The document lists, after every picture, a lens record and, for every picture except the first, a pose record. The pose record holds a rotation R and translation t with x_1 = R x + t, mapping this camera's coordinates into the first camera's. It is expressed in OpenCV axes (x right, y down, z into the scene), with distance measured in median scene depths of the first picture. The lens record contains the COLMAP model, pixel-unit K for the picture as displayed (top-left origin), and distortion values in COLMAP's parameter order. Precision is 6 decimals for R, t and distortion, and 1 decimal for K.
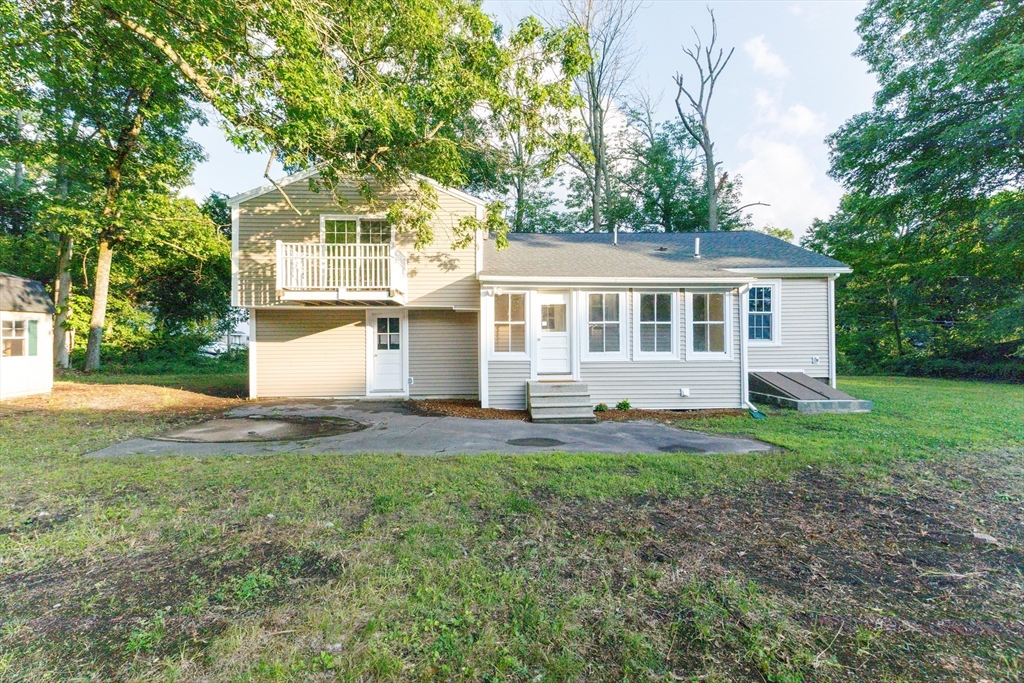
lens RADIAL K [[460.4, 0, 512.3], [0, 460.4, 343.5], [0, 0, 1]] dist [-0.002543, 0.000742]
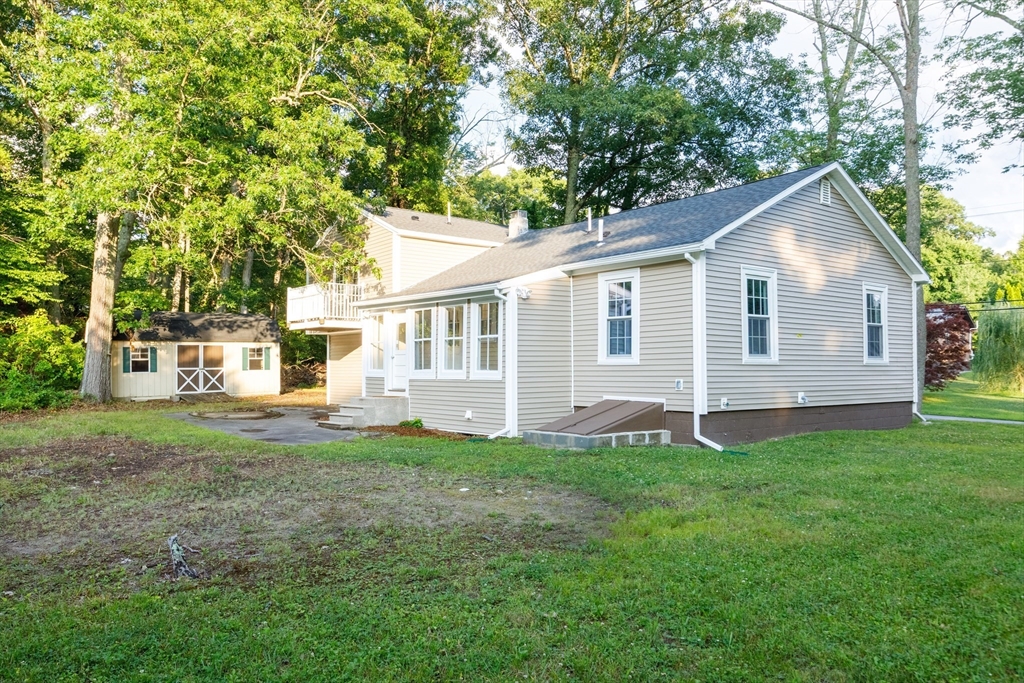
lens RADIAL K [[742.8, 0, 512.6], [0, 742.8, 342.1], [0, 0, 1]] dist [0.003053, 0.000492]
pose [[0.577729, -0.024019, -0.815875, 1.553686], [-0.000861, 0.999548, -0.030036, 0.007472], [0.816228, 0.018055, 0.577447, 0.229005]]
